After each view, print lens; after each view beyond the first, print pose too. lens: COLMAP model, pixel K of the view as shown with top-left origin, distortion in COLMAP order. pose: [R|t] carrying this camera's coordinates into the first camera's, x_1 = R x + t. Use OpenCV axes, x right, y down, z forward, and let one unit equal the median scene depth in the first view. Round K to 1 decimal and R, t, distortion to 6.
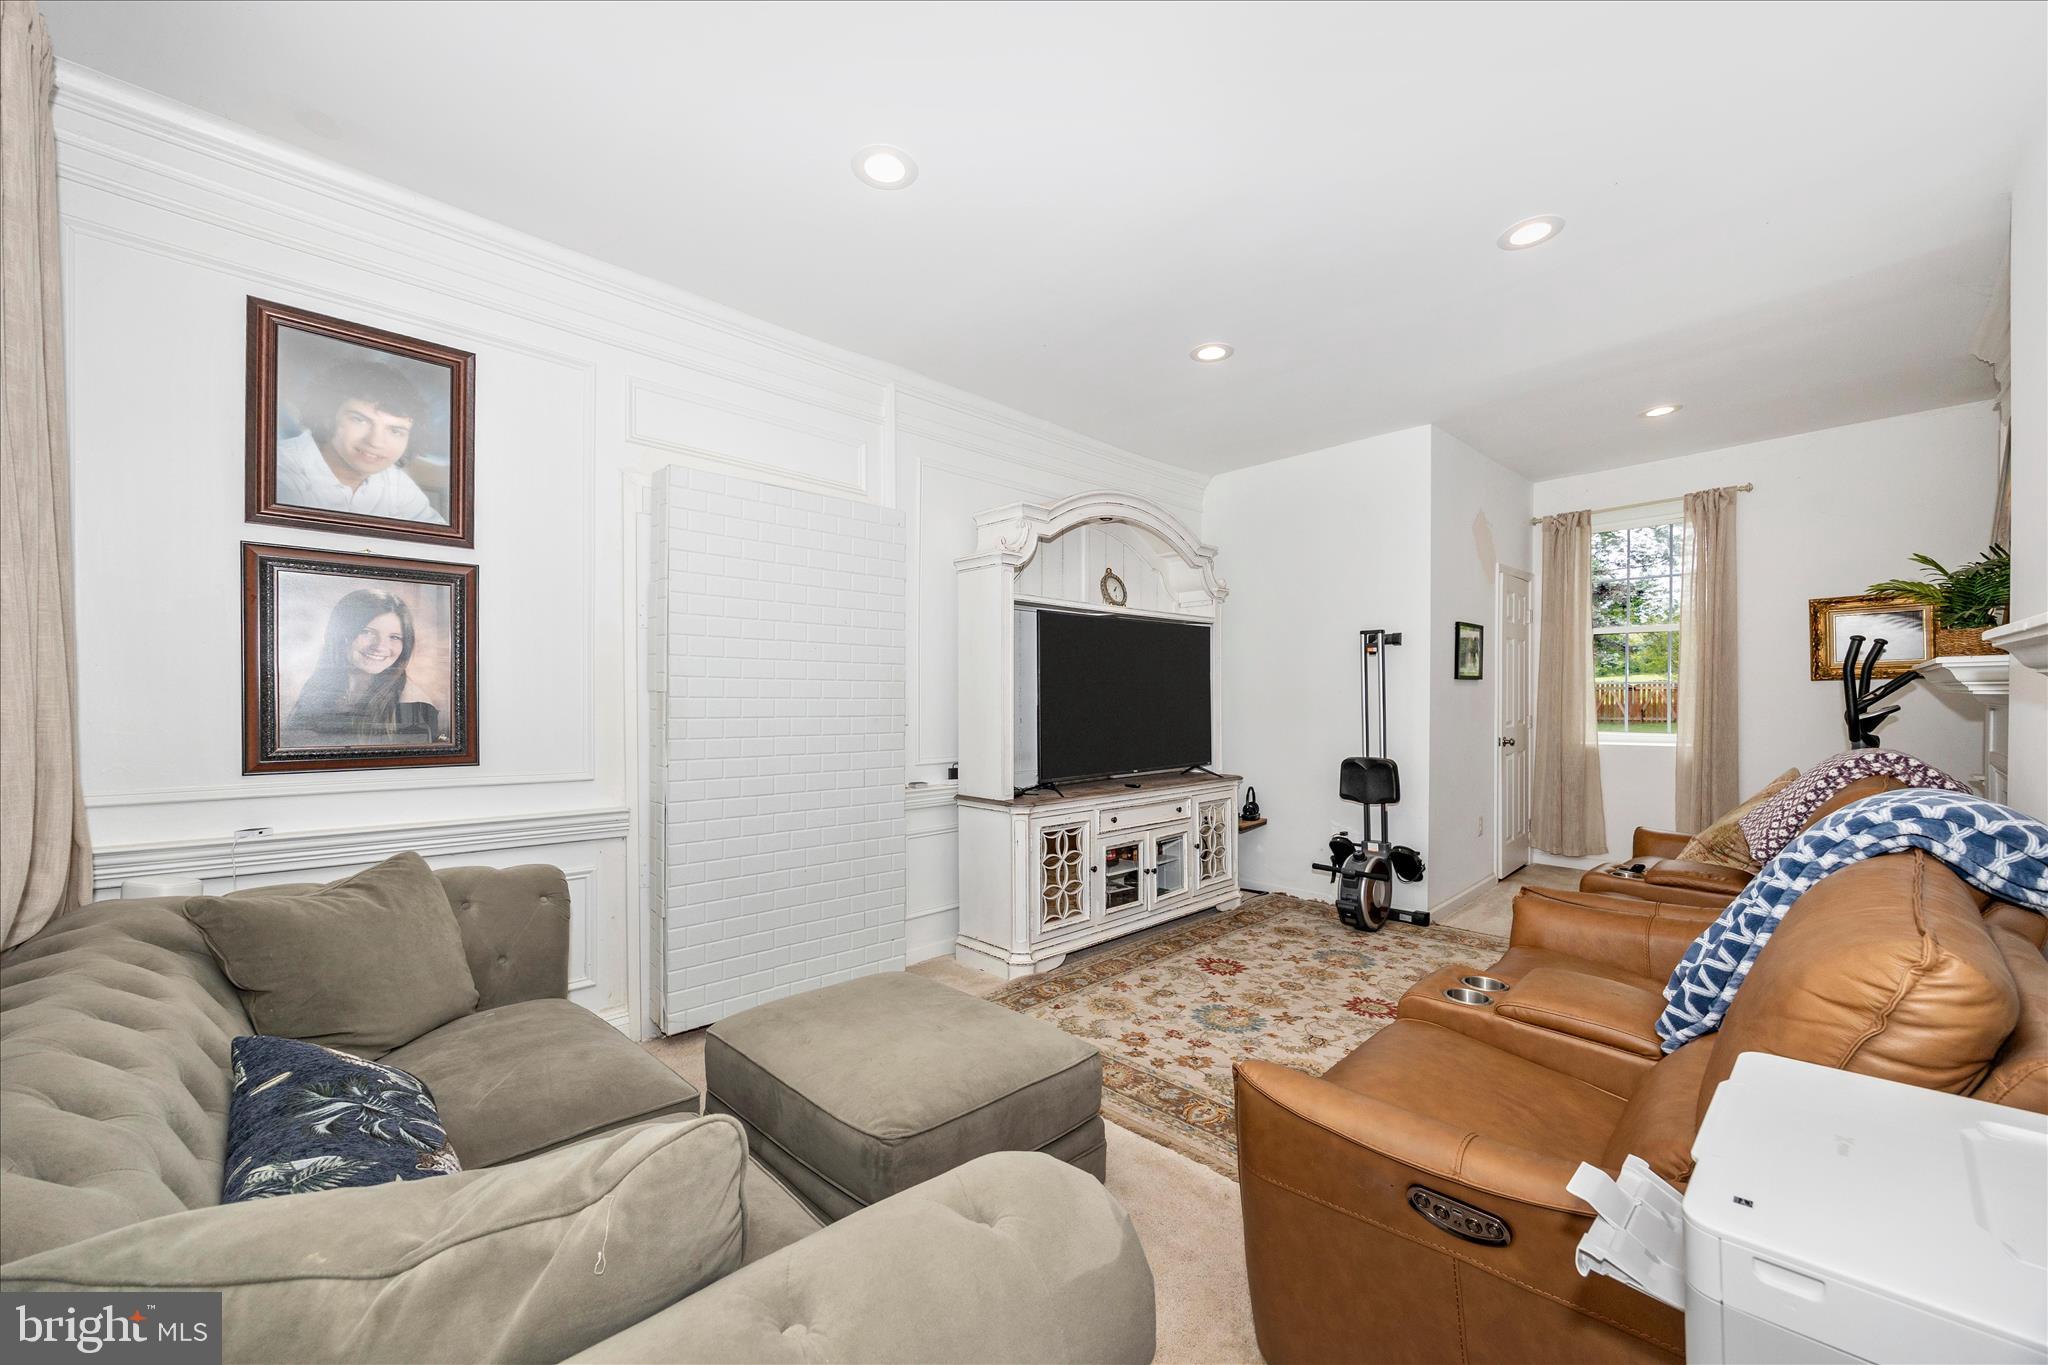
lens RADIAL K [[797.6, 0, 1019.2], [0, 797.6, 693.6], [0, 0, 1]] dist [-0.002325, -0.000151]
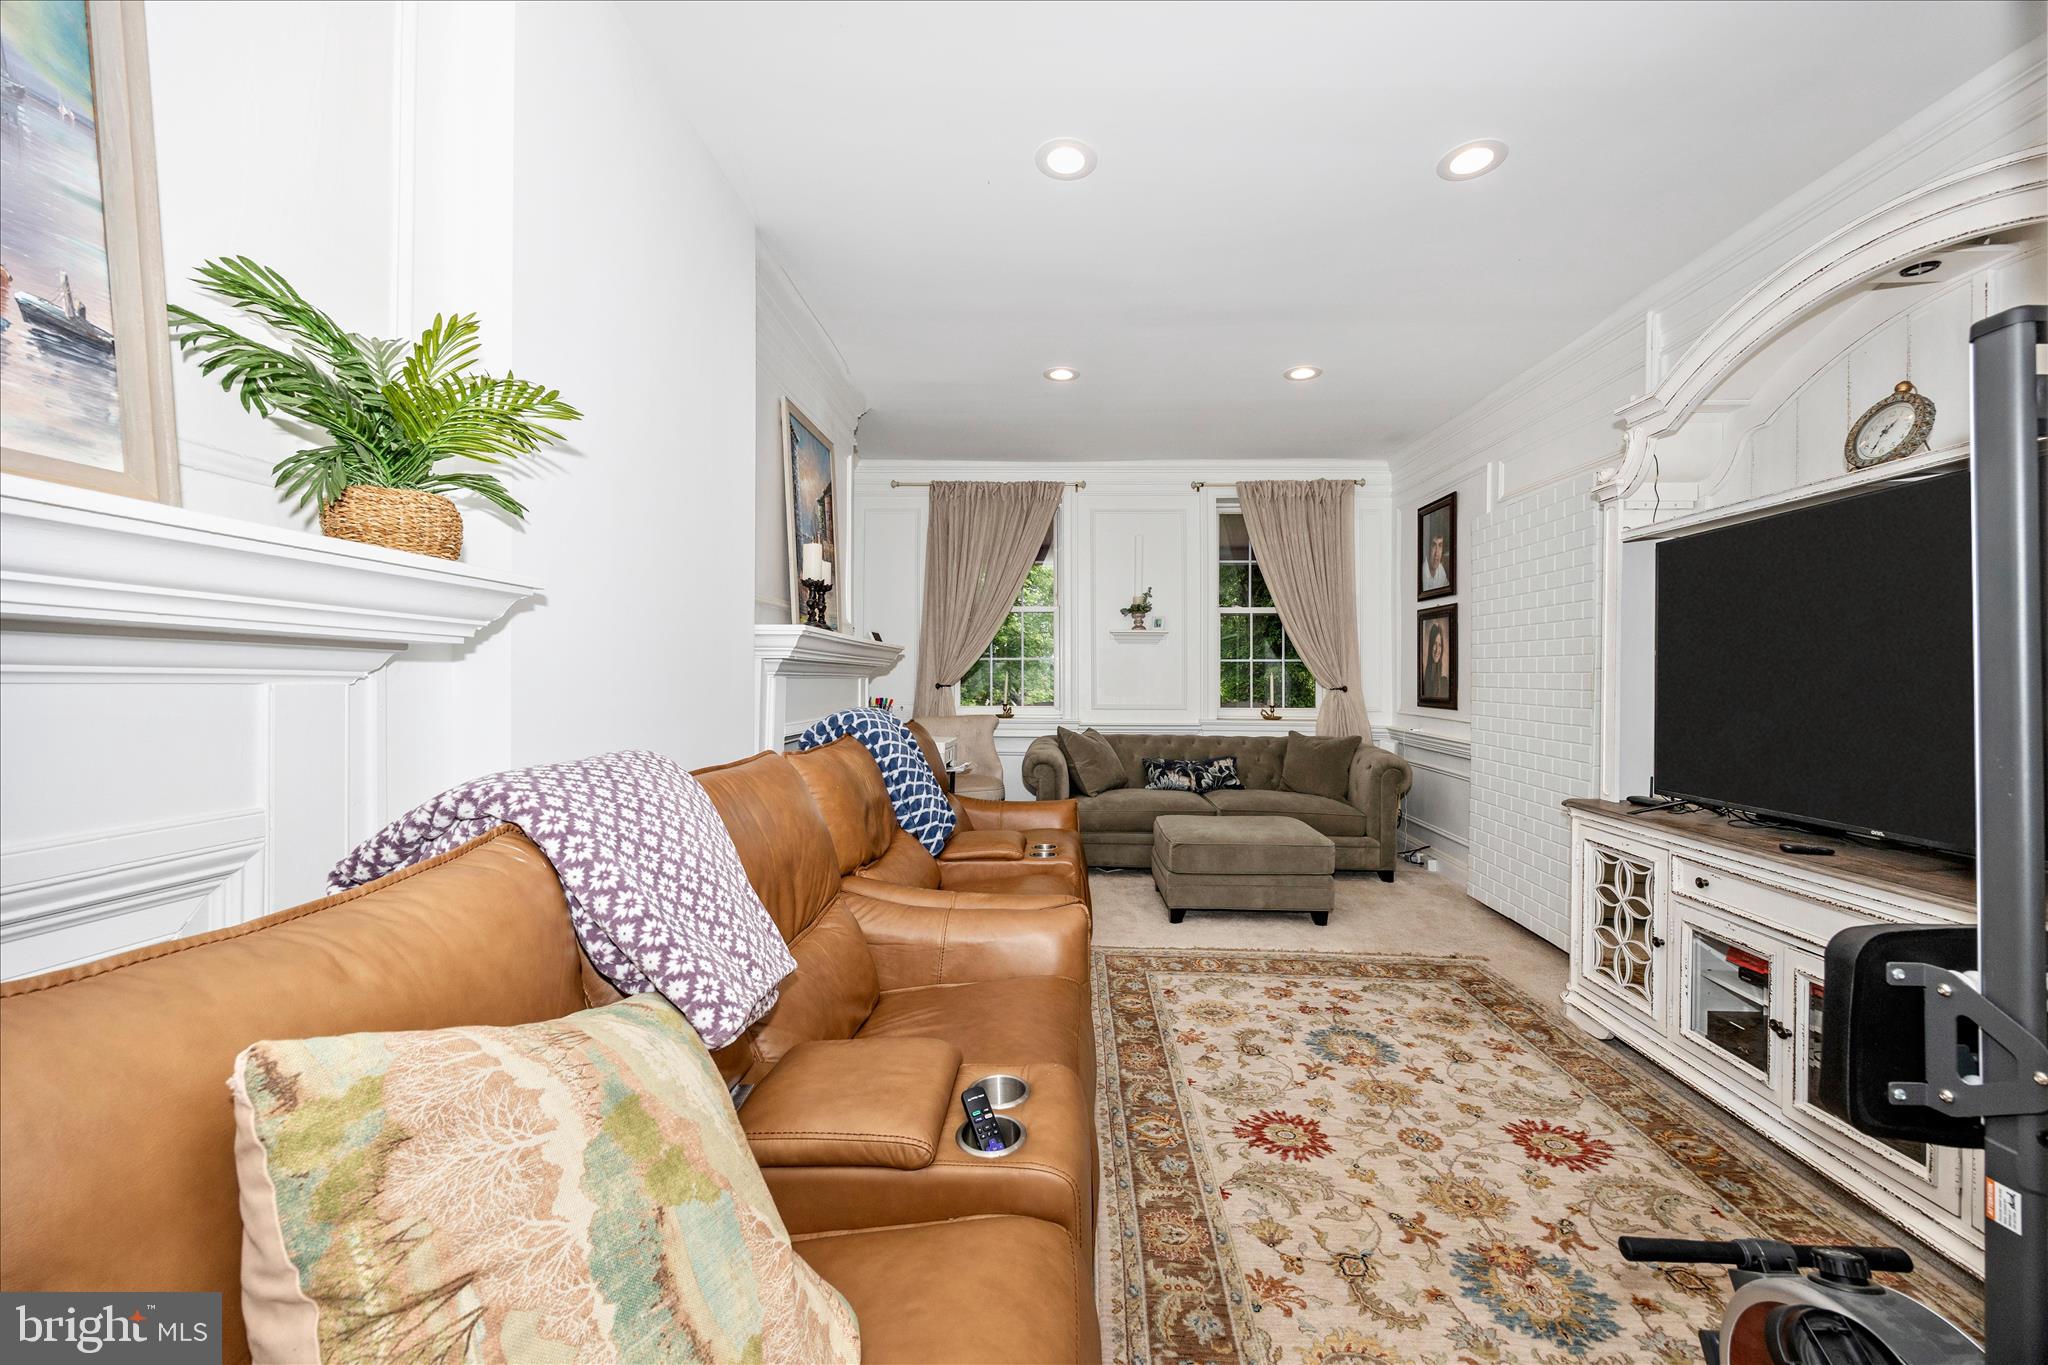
lens RADIAL K [[797.6, 0, 1028.4], [0, 797.6, 680.9], [0, 0, 1]] dist [-0.002325, -0.000151]
pose [[-0.733442, -0.004872, -0.679735, 0.914837], [-0.005209, 0.999985, -0.001547, 0.019920], [0.679732, 0.002406, -0.733457, 1.166778]]
